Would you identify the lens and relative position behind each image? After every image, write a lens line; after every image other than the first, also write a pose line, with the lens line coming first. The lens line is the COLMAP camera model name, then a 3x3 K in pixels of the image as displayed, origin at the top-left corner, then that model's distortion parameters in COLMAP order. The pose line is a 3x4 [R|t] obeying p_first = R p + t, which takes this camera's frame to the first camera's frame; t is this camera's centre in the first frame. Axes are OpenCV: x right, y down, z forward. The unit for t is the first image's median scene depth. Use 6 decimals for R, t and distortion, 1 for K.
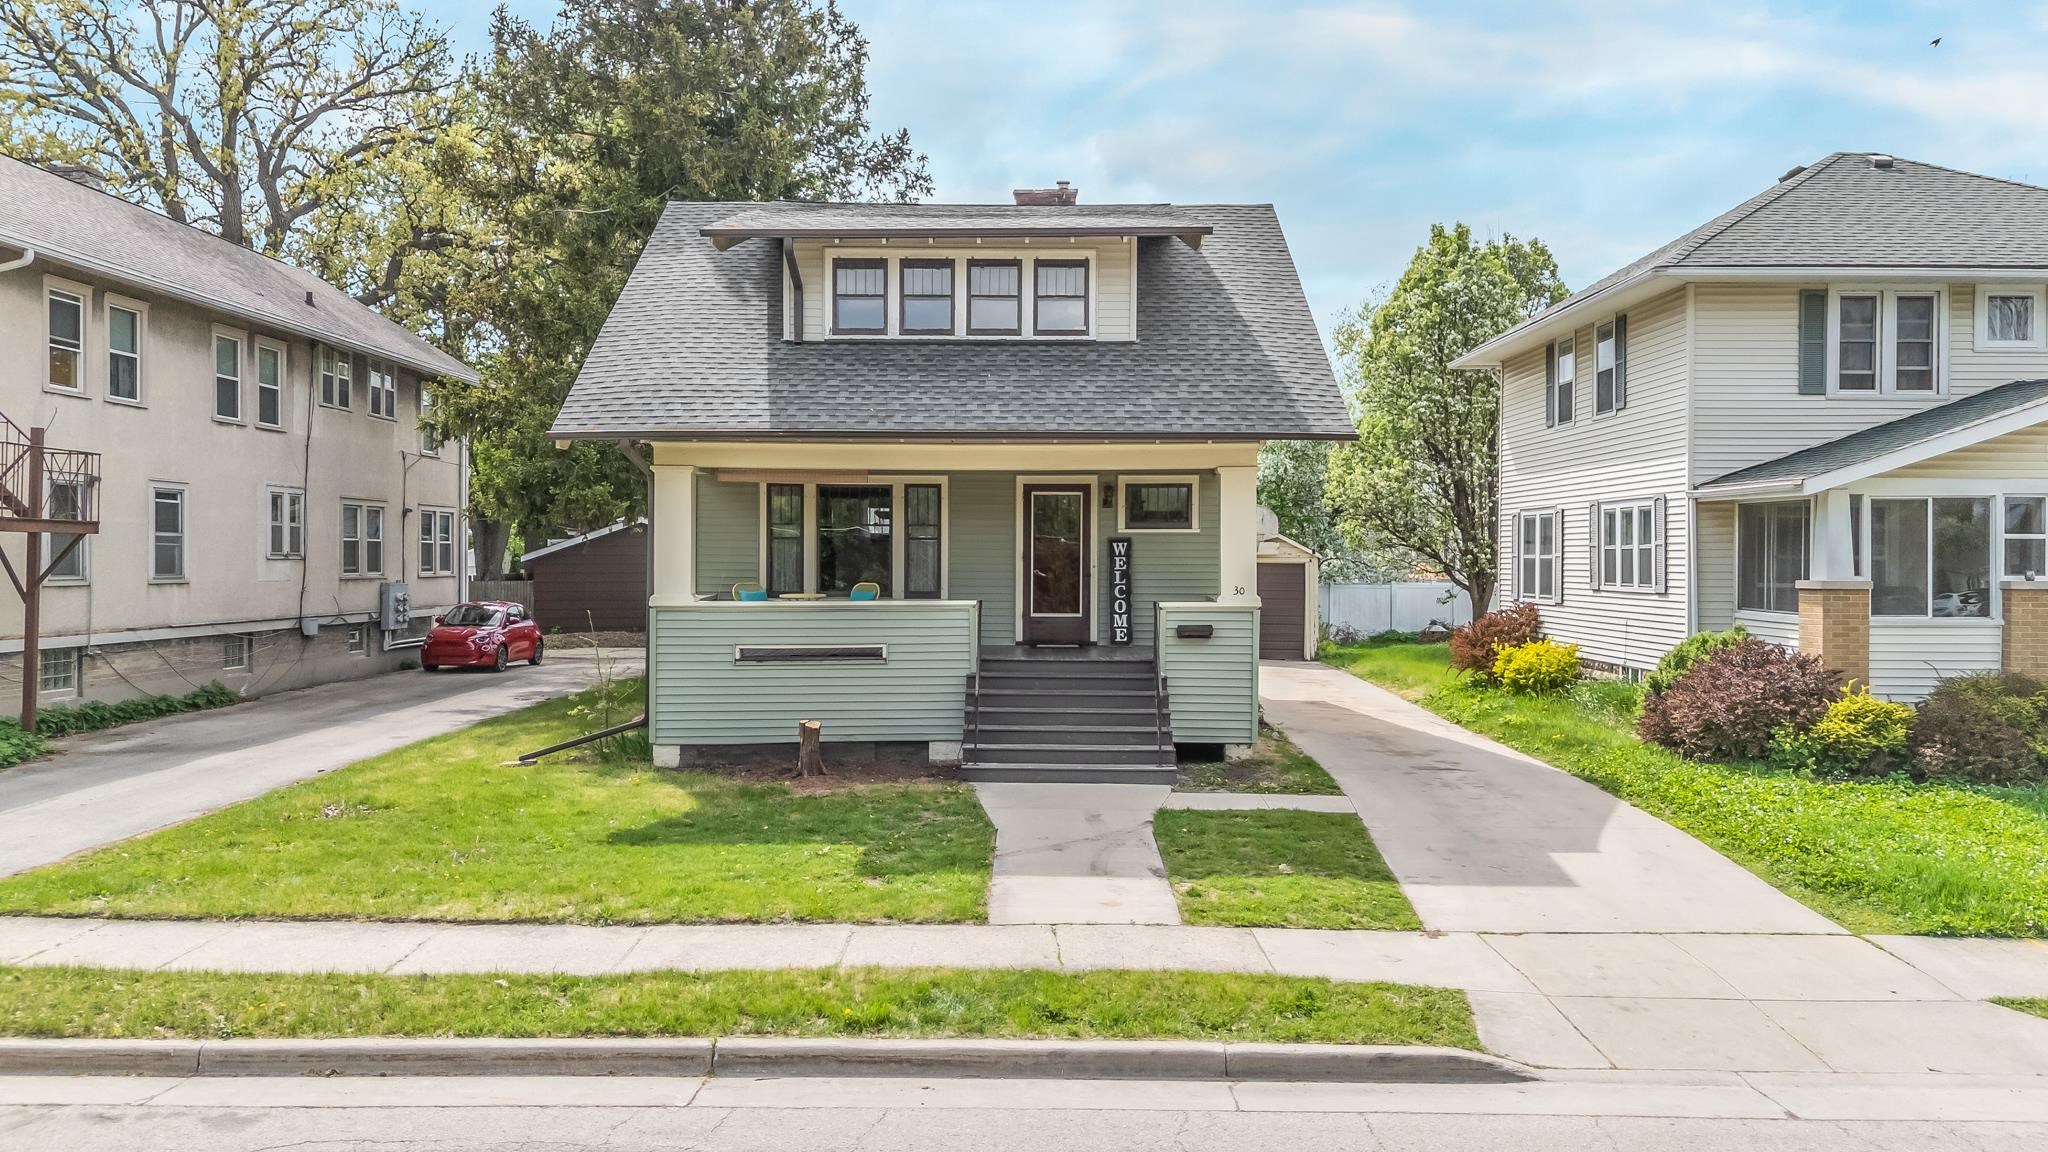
lens RADIAL K [[1506.9, 0, 1027.9], [0, 1506.9, 569.7], [0, 0, 1]] dist [0.081336, -0.083804]
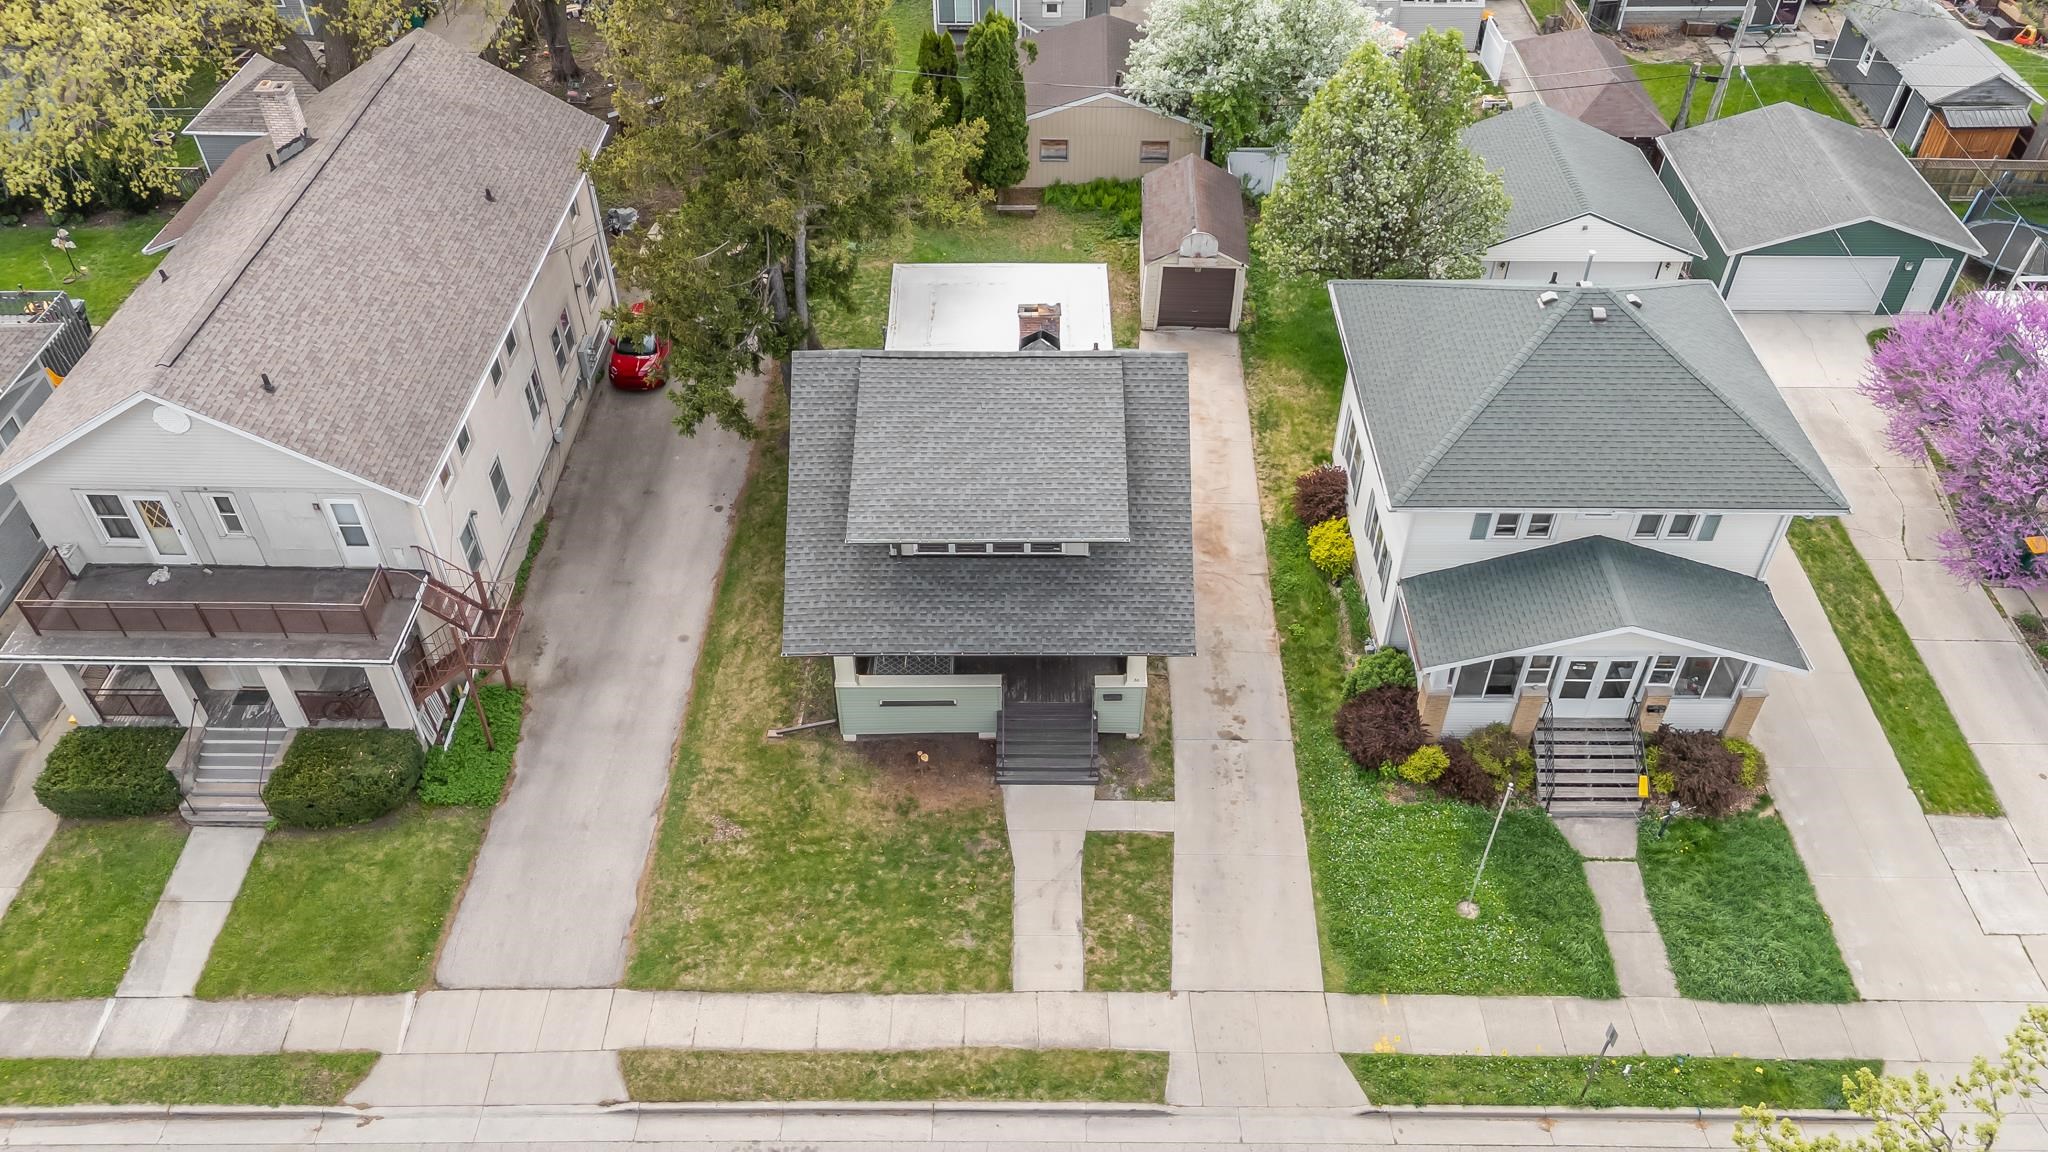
lens RADIAL K [[1506.9, 0, 1027.9], [0, 1506.9, 569.7], [0, 0, 1]] dist [0.081336, -0.083804]
pose [[0.999992, 0.000547, -0.003920, 0.006818], [0.002234, 0.739587, 0.673058, -1.331300], [0.003267, -0.673061, 0.739580, -0.323059]]
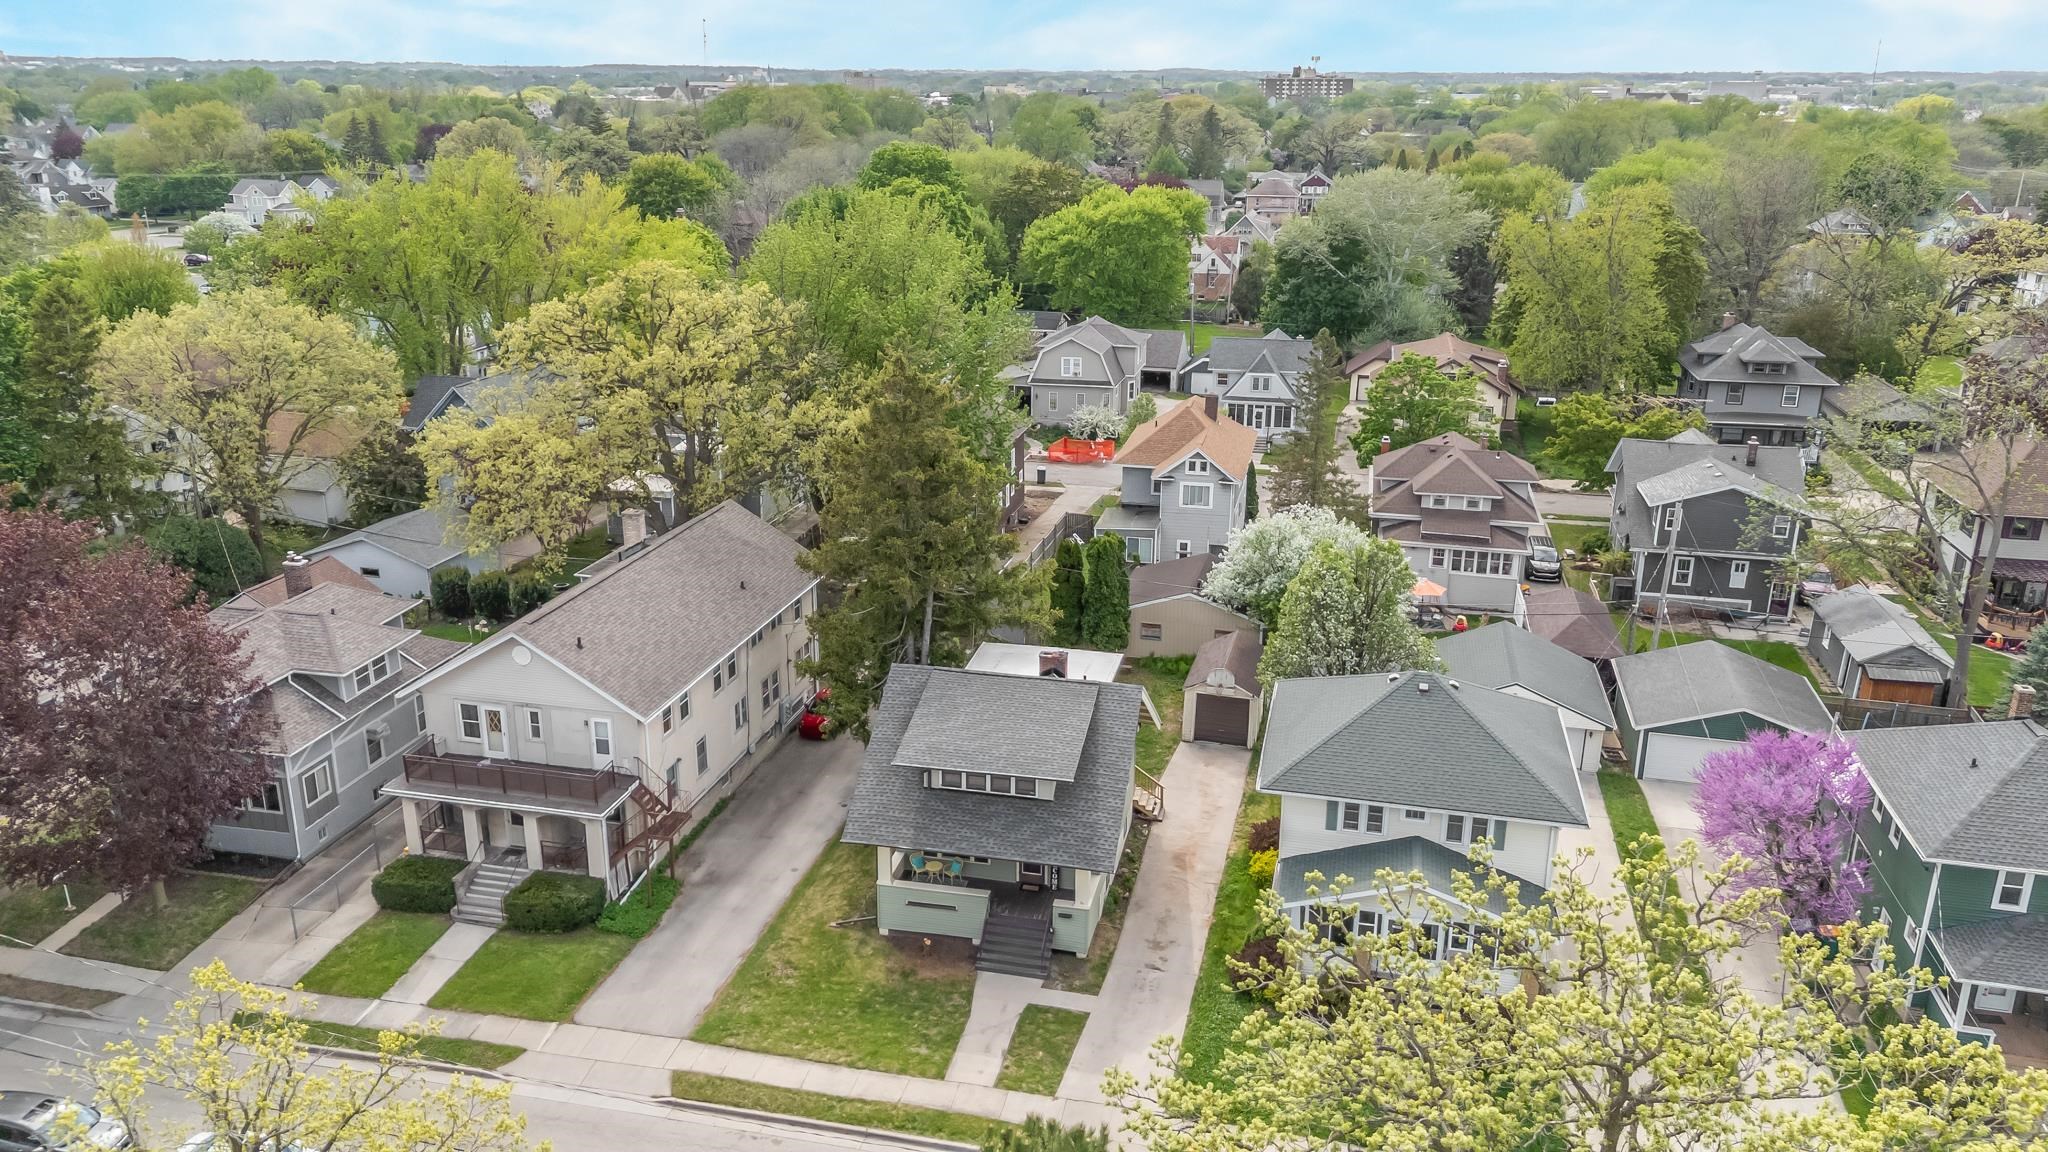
lens RADIAL K [[1506.9, 0, 1027.9], [0, 1506.9, 569.7], [0, 0, 1]] dist [0.081336, -0.083804]
pose [[0.975132, 0.070978, -0.209951, 0.550996], [-0.002673, 0.951026, 0.309099, -1.343697], [0.221608, -0.300851, 0.927566, -1.321195]]
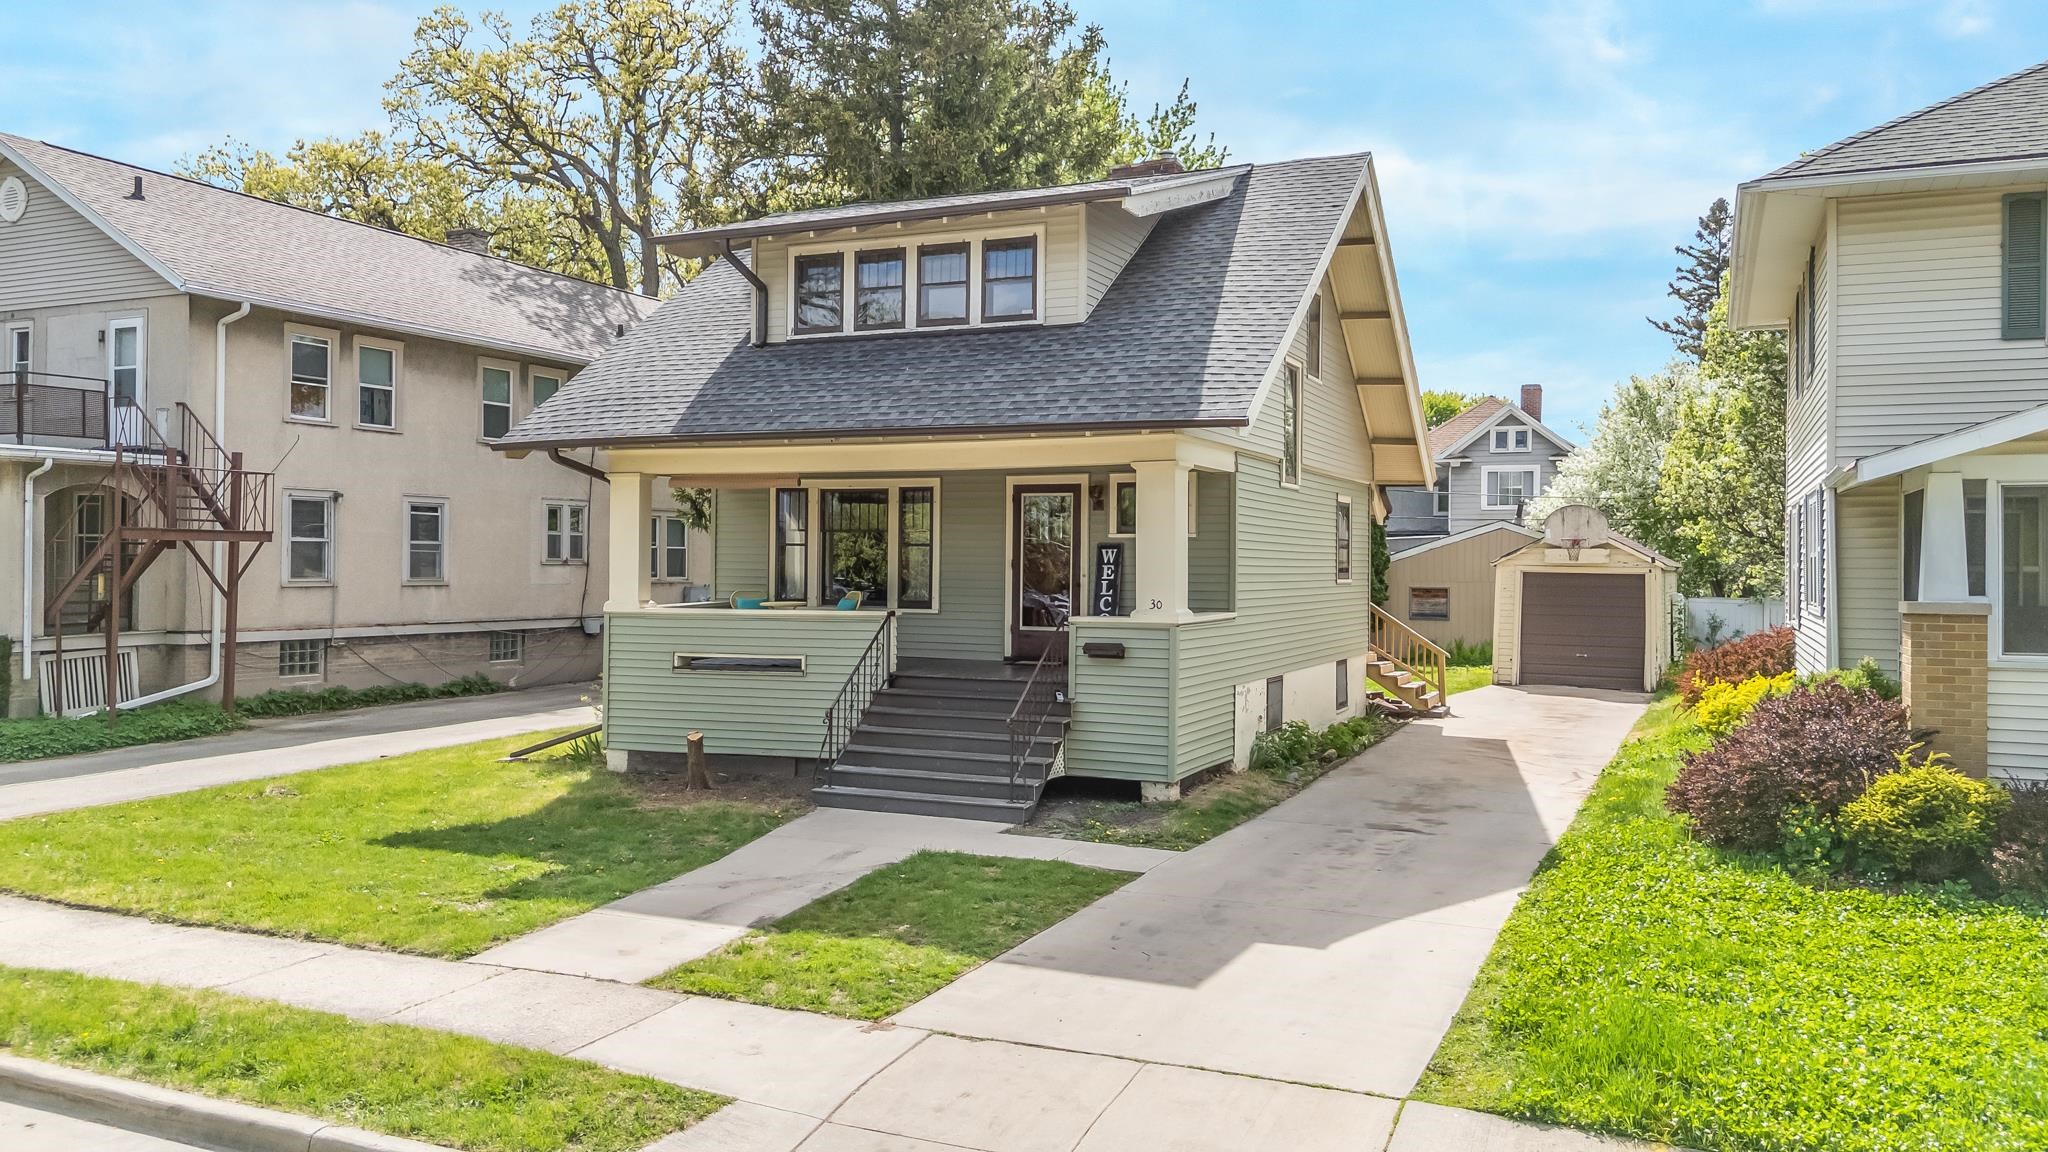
lens RADIAL K [[1523.0, 0, 1028.6], [0, 1523.0, 558.9], [0, 0, 1]] dist [0.080637, -0.084660]
pose [[0.914244, 0.001845, -0.405159, 0.405510], [-0.006645, 0.999923, -0.010439, -0.002507], [0.405109, 0.012236, 0.914187, 0.165535]]
